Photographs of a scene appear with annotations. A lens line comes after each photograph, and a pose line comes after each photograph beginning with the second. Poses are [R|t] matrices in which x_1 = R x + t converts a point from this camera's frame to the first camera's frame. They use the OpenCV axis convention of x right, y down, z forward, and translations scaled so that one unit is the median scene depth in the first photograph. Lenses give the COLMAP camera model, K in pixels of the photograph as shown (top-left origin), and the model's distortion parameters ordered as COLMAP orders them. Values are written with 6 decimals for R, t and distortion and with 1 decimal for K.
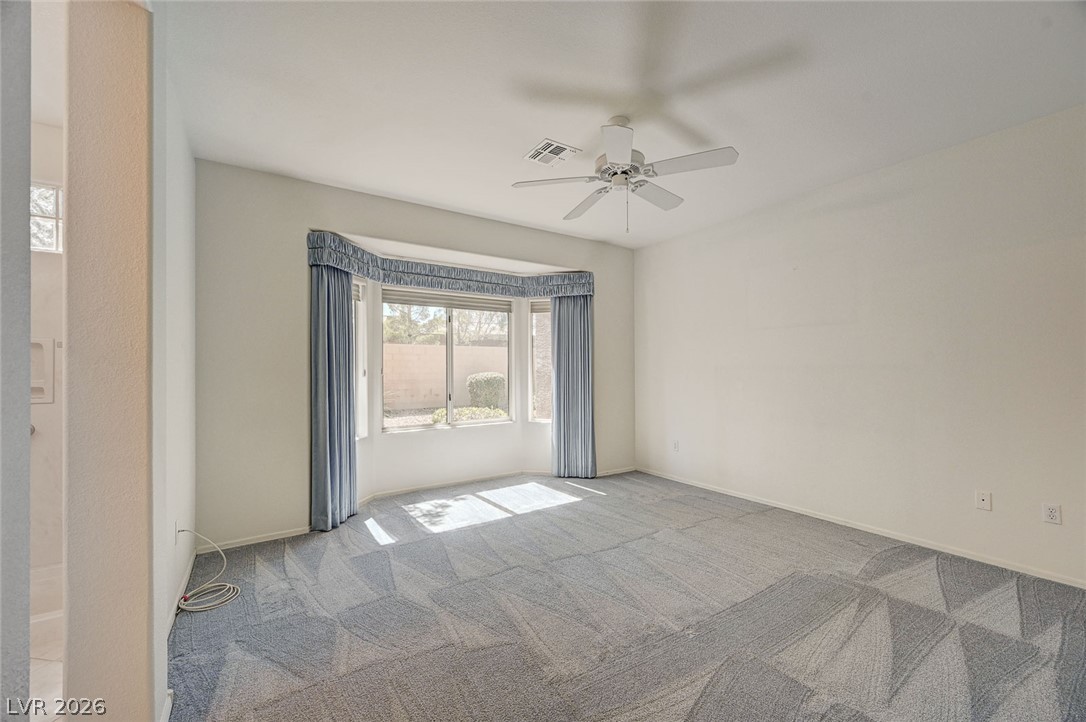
lens RADIAL K [[431.5, 0, 546.9], [0, 431.5, 365.3], [0, 0, 1]] dist [0.000768, 0.000252]
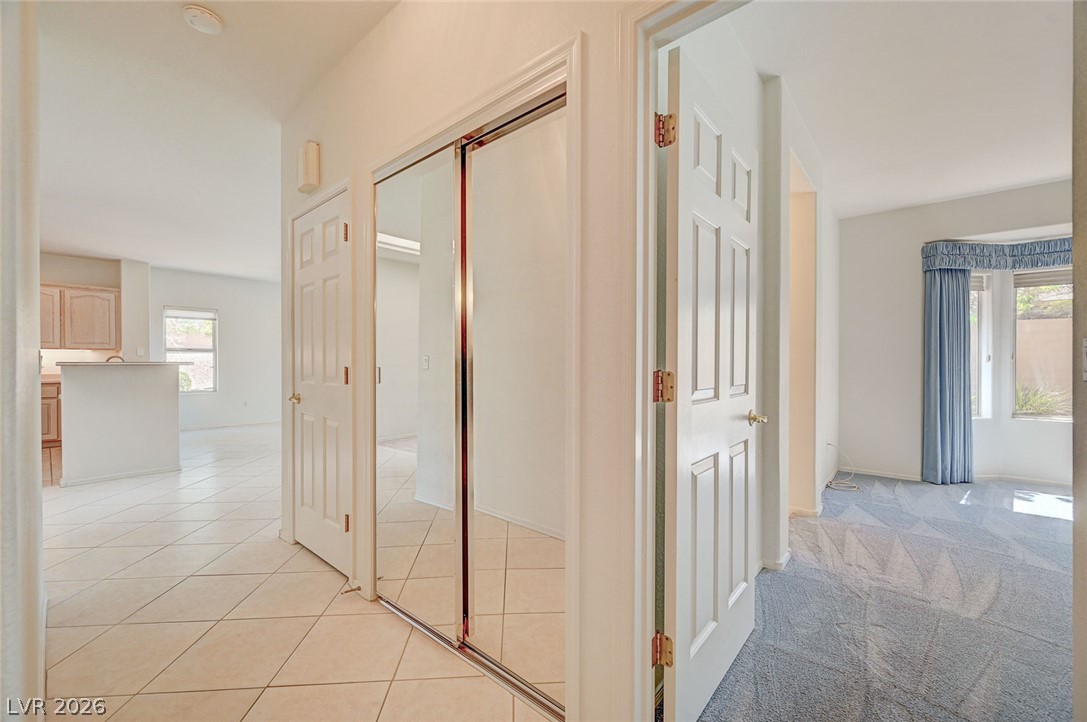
lens RADIAL K [[431.9, 0, 547.4], [0, 431.9, 365.3], [0, 0, 1]] dist [0.000768, 0.000252]
pose [[0.274800, 0.011022, -0.961438, 0.367392], [0.002059, 0.999925, 0.012052, 0.024826], [0.961499, -0.005291, 0.274757, -0.407503]]
